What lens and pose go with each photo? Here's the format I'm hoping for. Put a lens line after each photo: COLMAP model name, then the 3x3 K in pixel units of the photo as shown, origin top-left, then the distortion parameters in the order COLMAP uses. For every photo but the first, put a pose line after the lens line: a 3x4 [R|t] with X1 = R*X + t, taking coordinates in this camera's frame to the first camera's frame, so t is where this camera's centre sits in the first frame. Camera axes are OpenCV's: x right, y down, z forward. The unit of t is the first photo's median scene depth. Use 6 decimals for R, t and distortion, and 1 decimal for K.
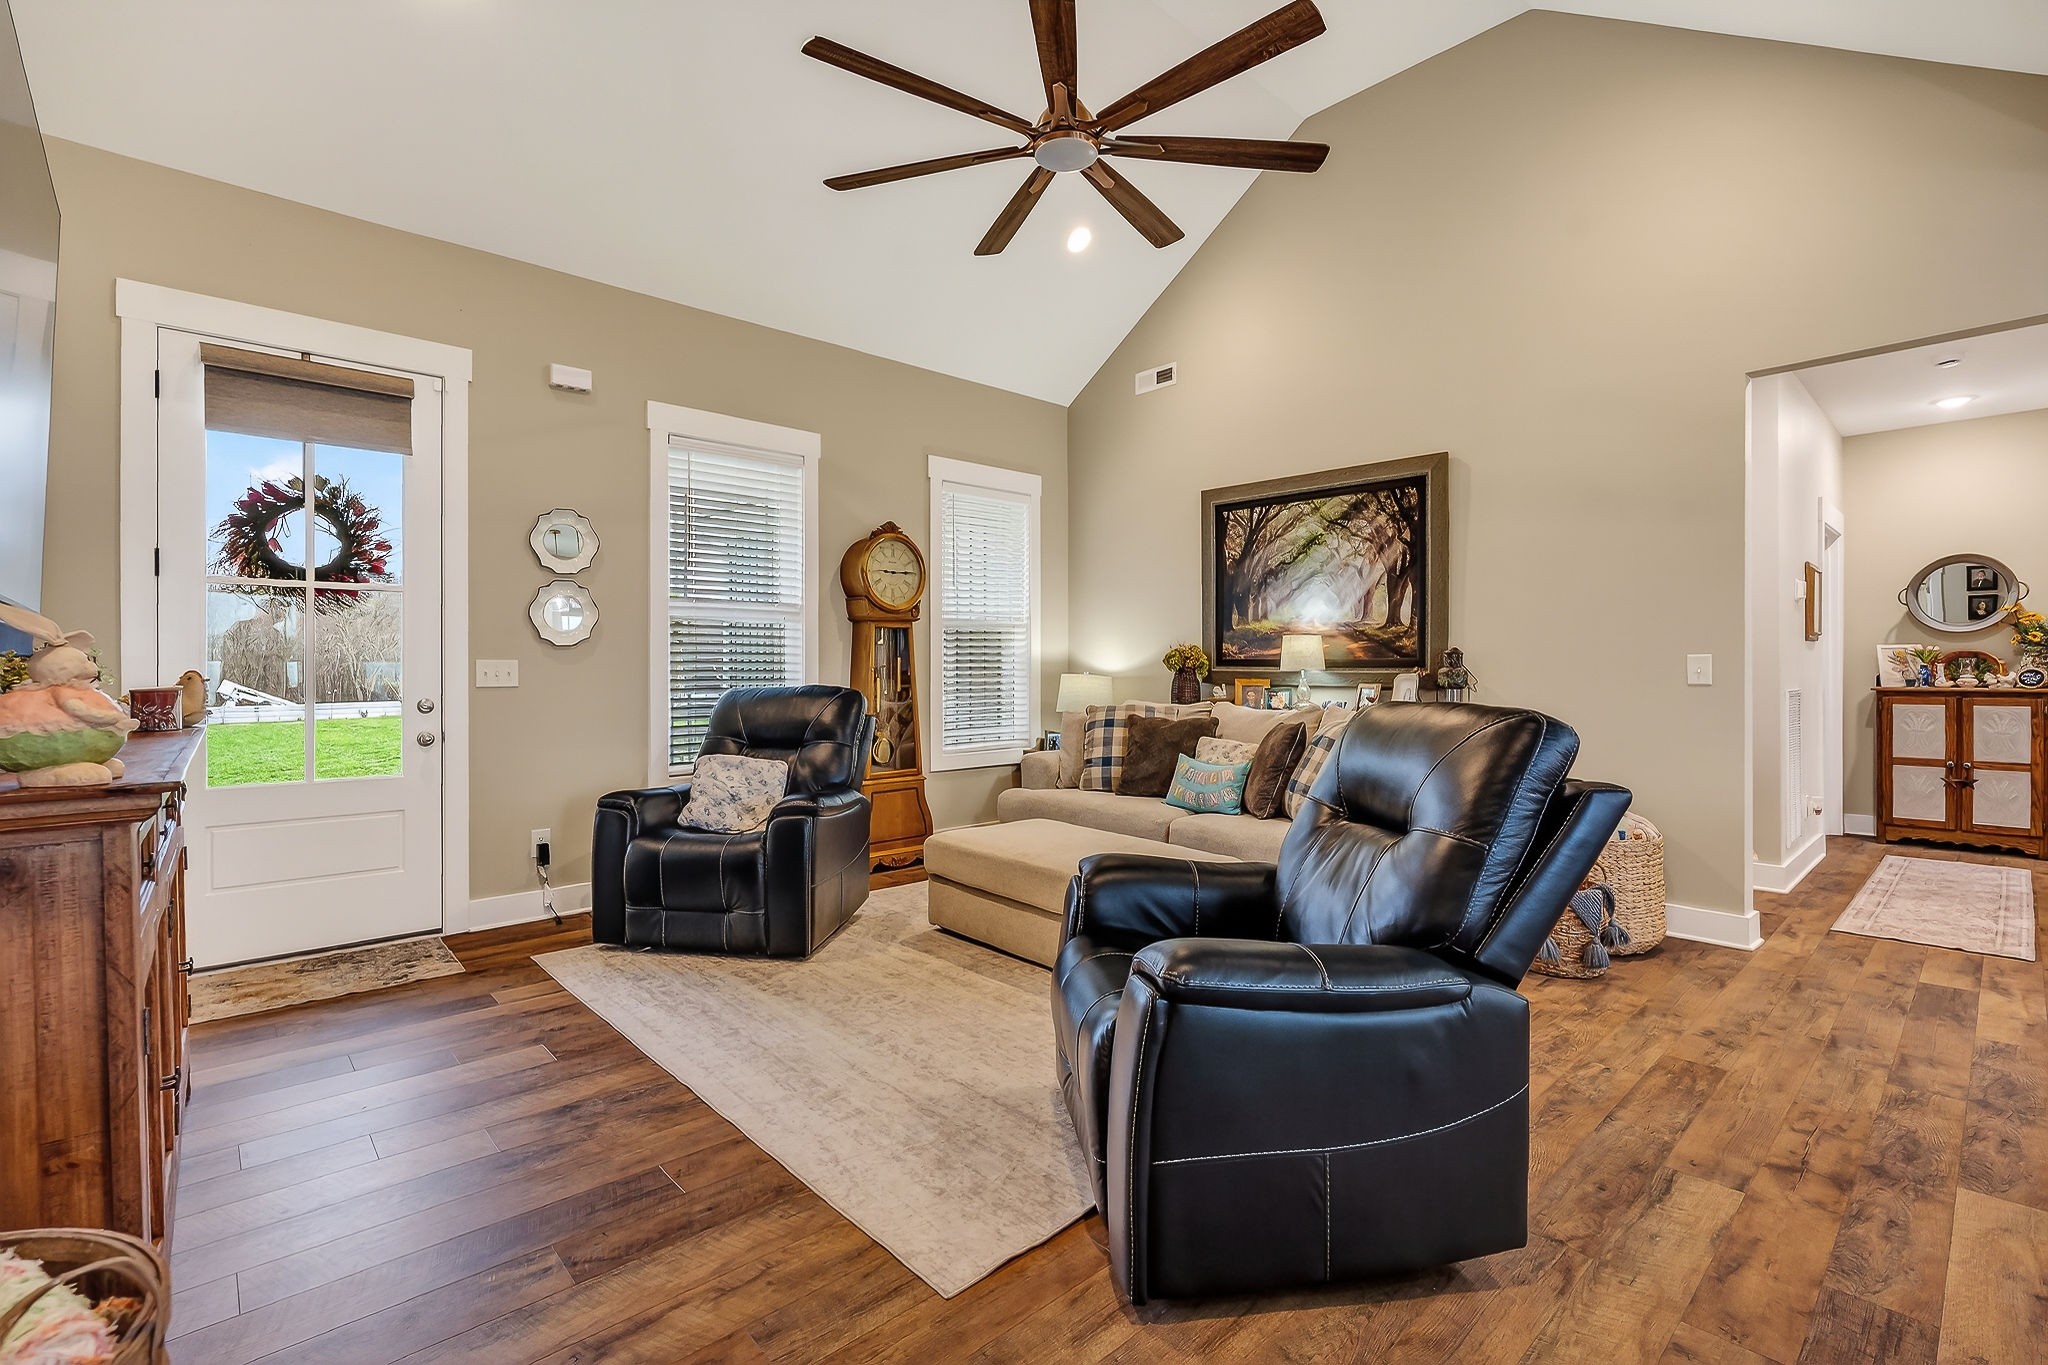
lens RADIAL K [[912.7, 0, 1030.7], [0, 912.7, 666.7], [0, 0, 1]] dist [-0.002866, -0.000434]
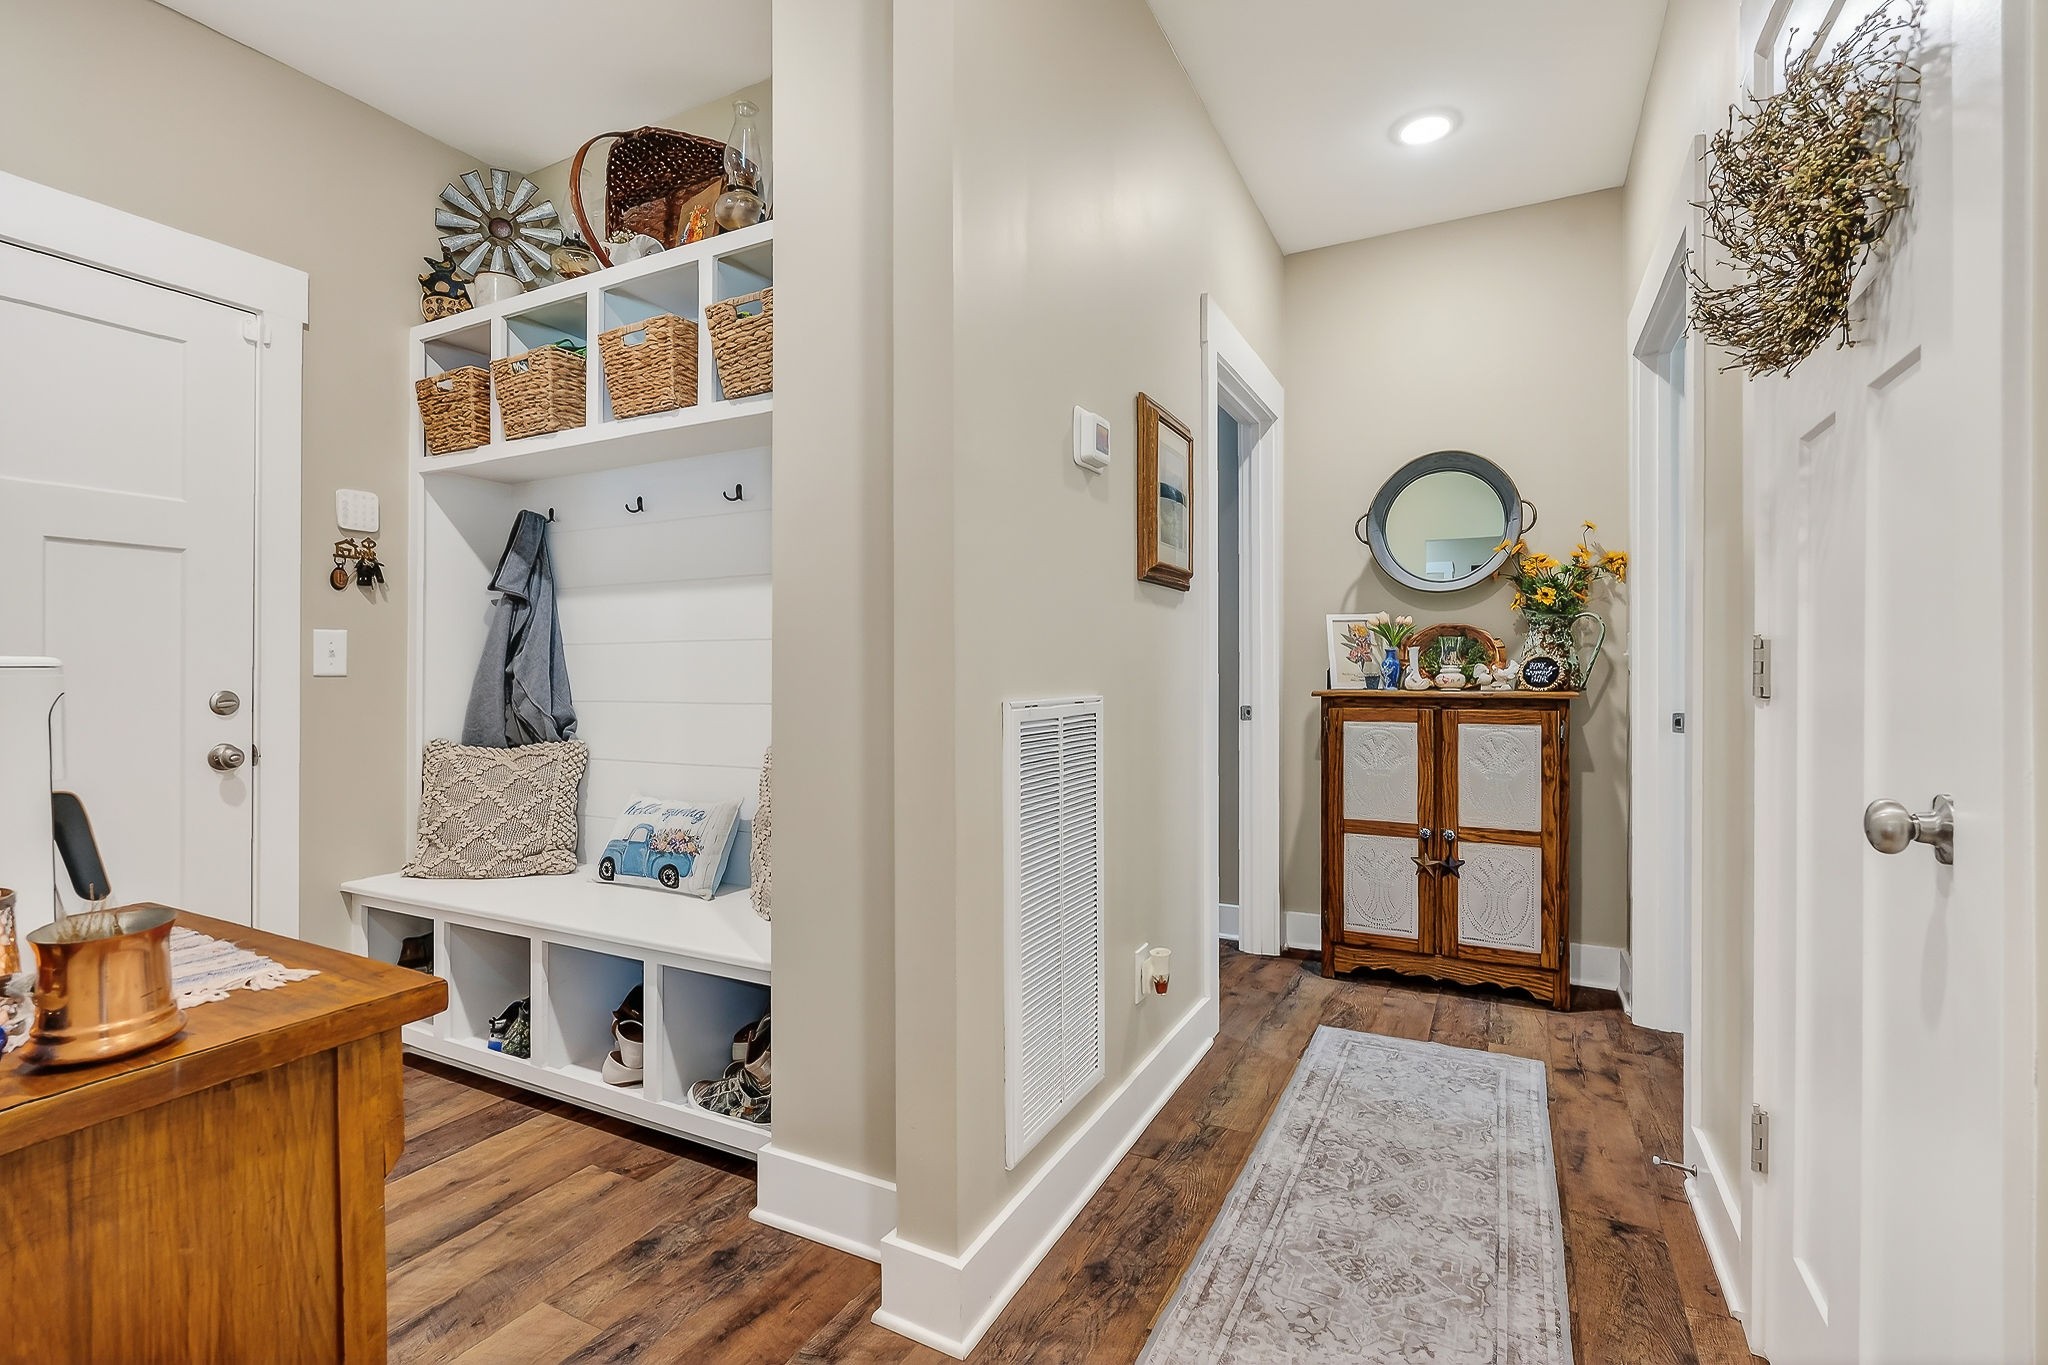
lens RADIAL K [[932.8, 0, 1016.1], [0, 932.8, 667.7], [0, 0, 1]] dist [-0.000027, -0.000797]
pose [[0.941185, -0.001992, 0.337886, 0.581178], [0.001725, 0.999998, 0.001091, 0.008173], [-0.337887, -0.000444, 0.941186, 0.547336]]
